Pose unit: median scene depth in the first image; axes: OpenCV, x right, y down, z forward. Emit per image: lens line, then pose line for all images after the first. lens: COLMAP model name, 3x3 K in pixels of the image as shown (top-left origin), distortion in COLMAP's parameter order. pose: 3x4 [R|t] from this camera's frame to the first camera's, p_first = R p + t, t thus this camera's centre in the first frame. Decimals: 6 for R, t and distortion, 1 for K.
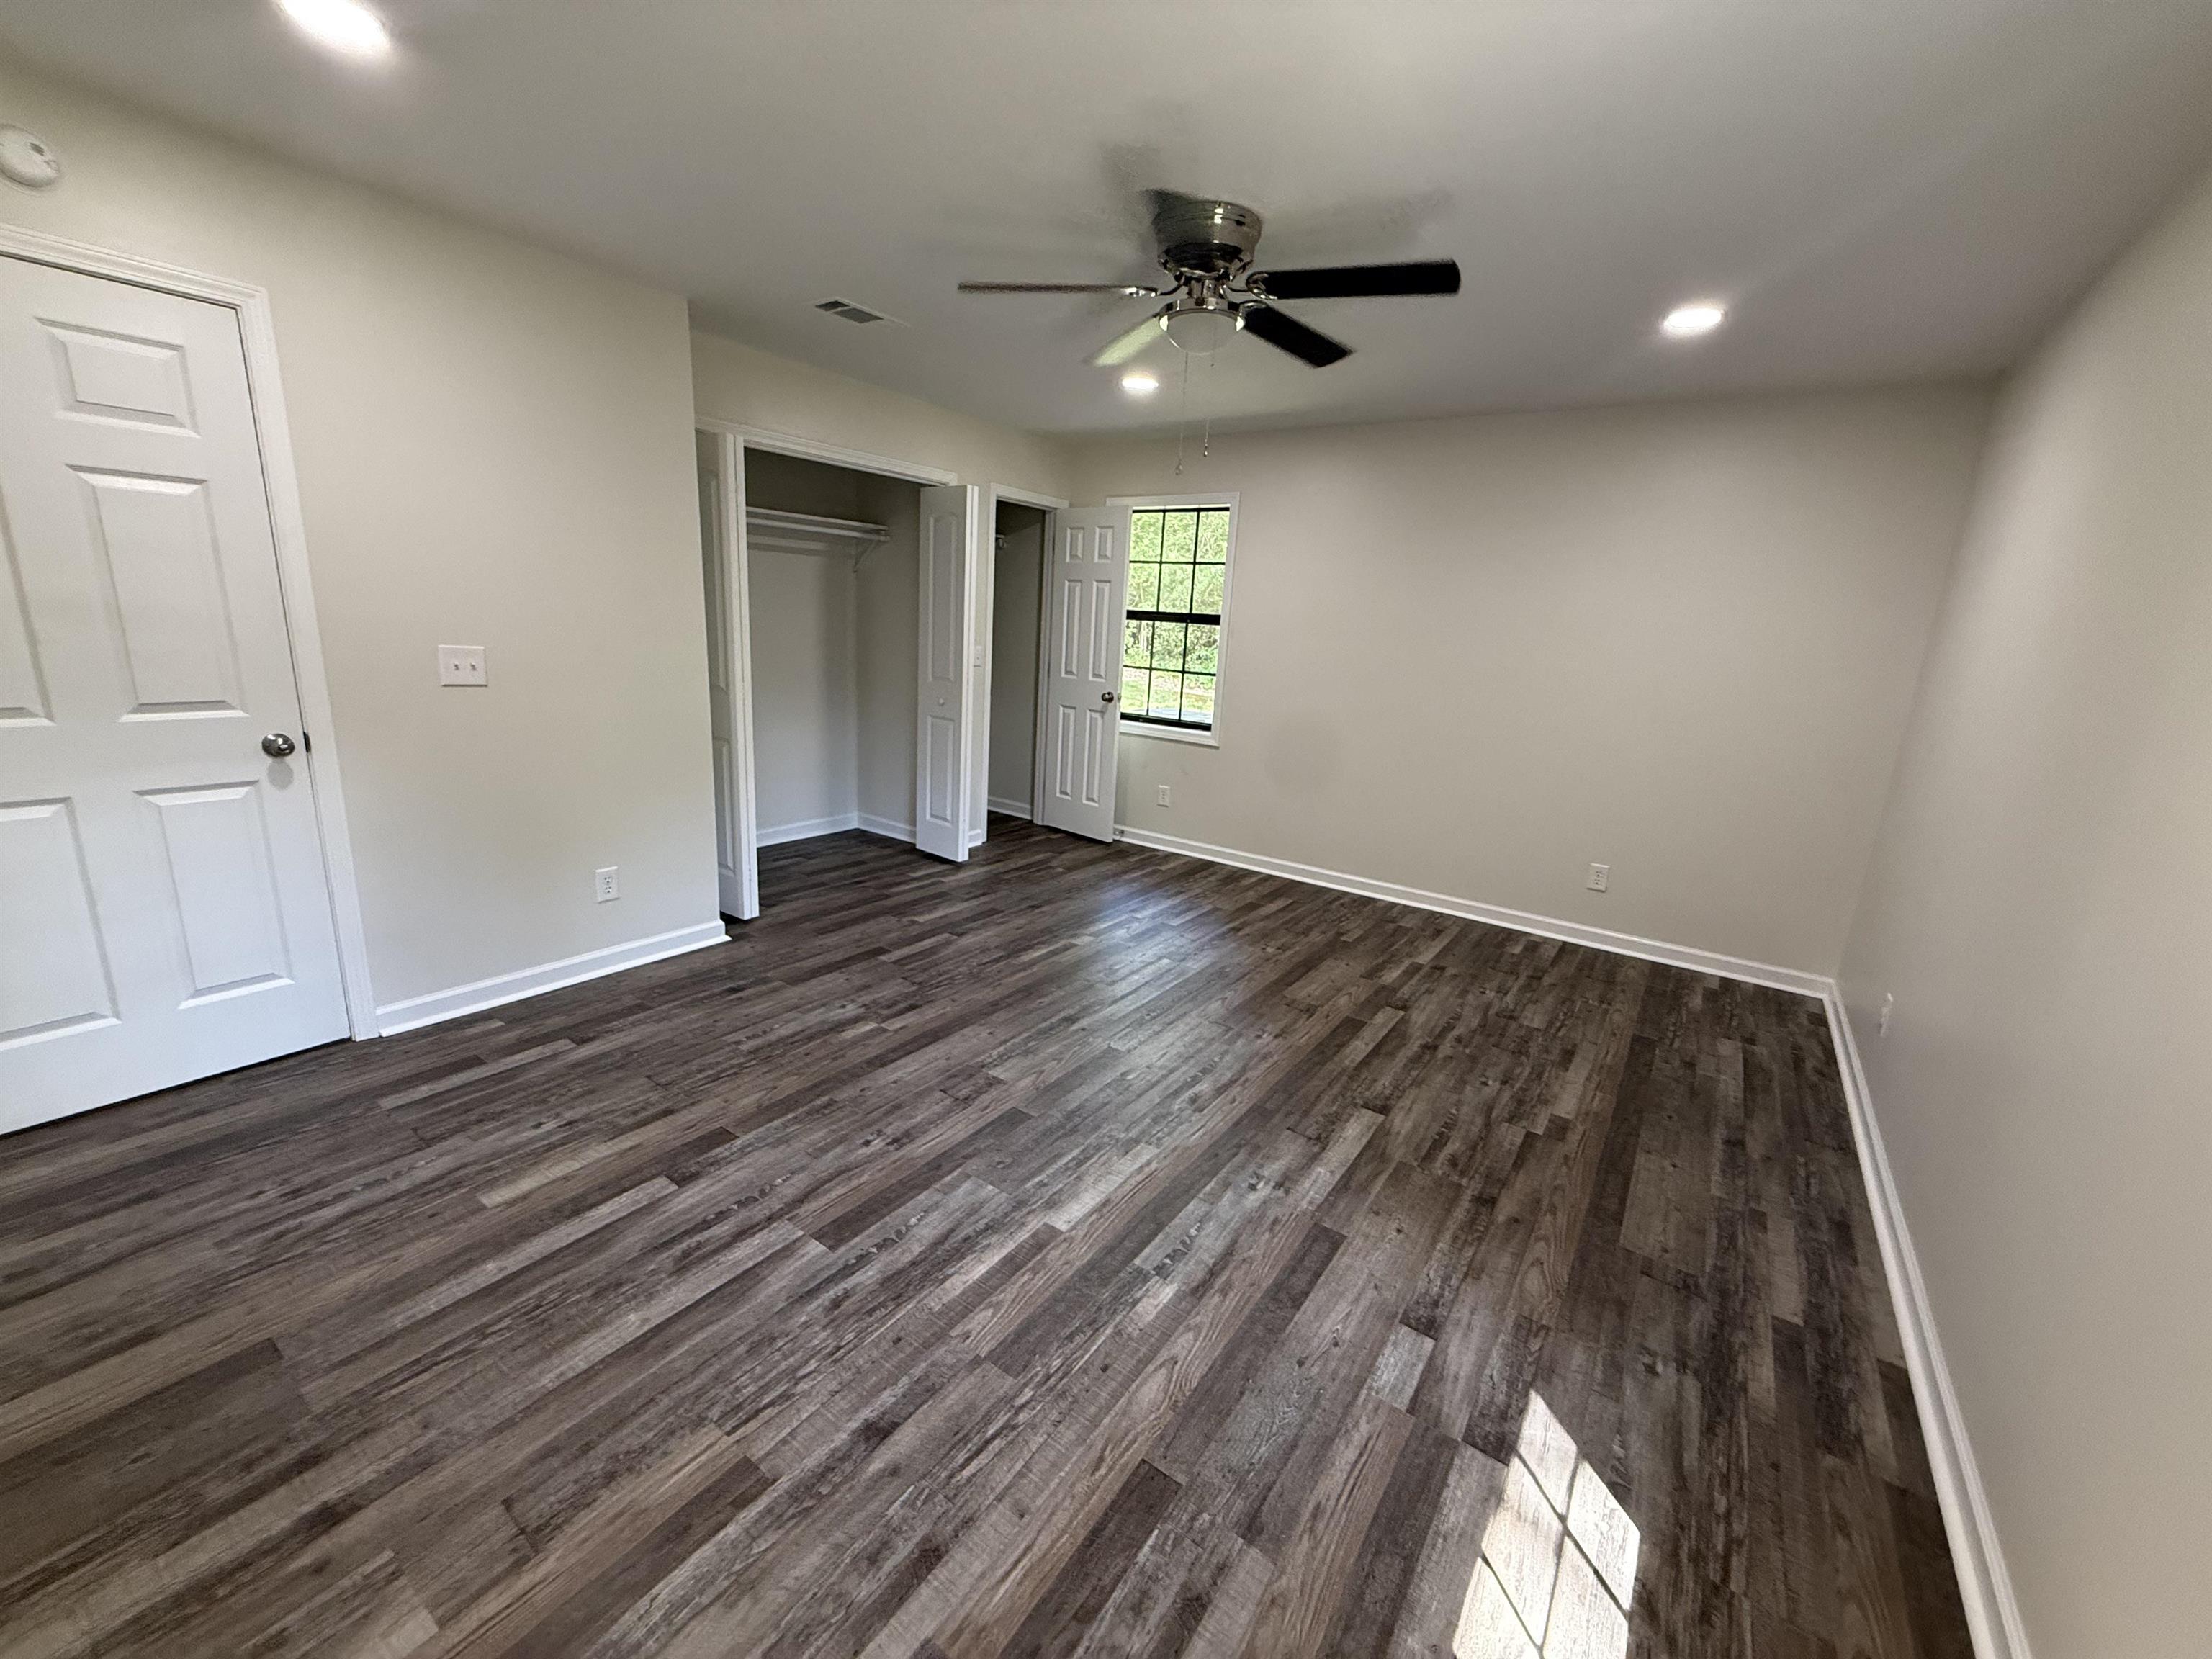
lens RADIAL K [[883.4, 0, 1084.1], [0, 883.4, 822.1], [0, 0, 1]] dist [-0.001202, 0.000674]
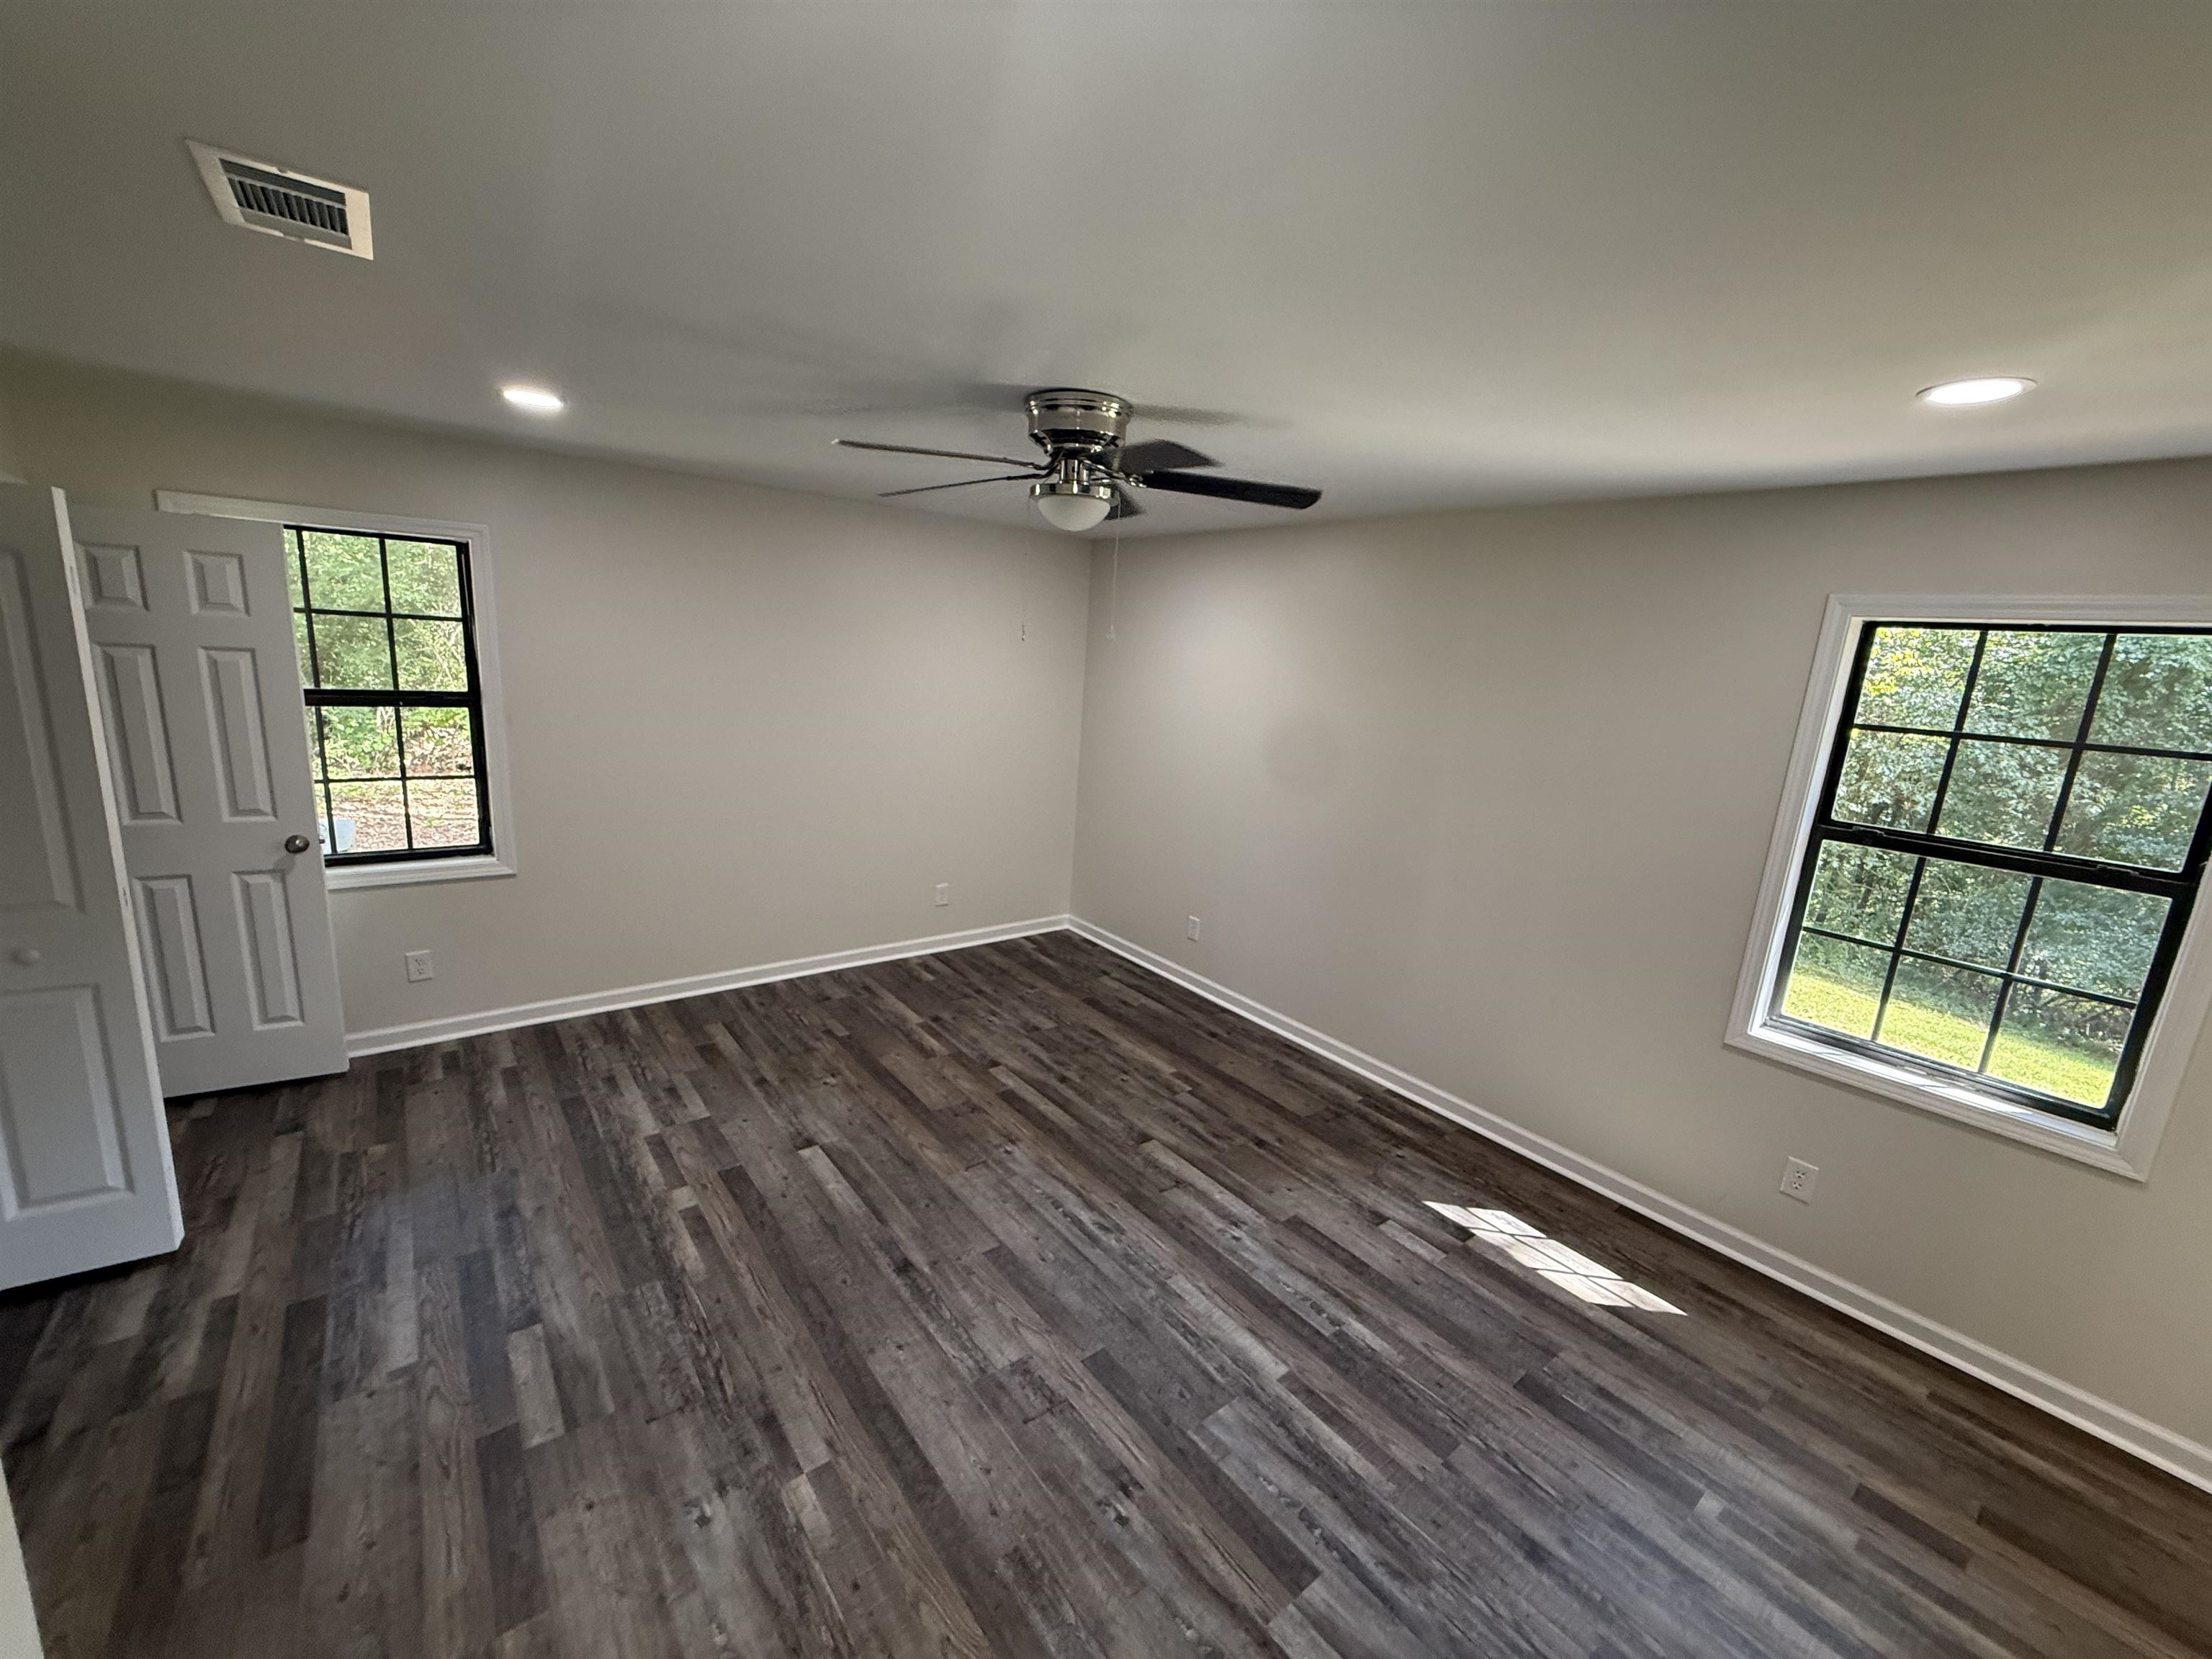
lens RADIAL K [[883.4, 0, 1109.5], [0, 883.4, 831.8], [0, 0, 1]] dist [-0.001202, 0.000674]
pose [[0.278375, -0.238035, 0.930509, -0.625544], [0.171284, 0.965577, 0.195763, -0.293550], [-0.945076, 0.104886, 0.309564, 0.517655]]
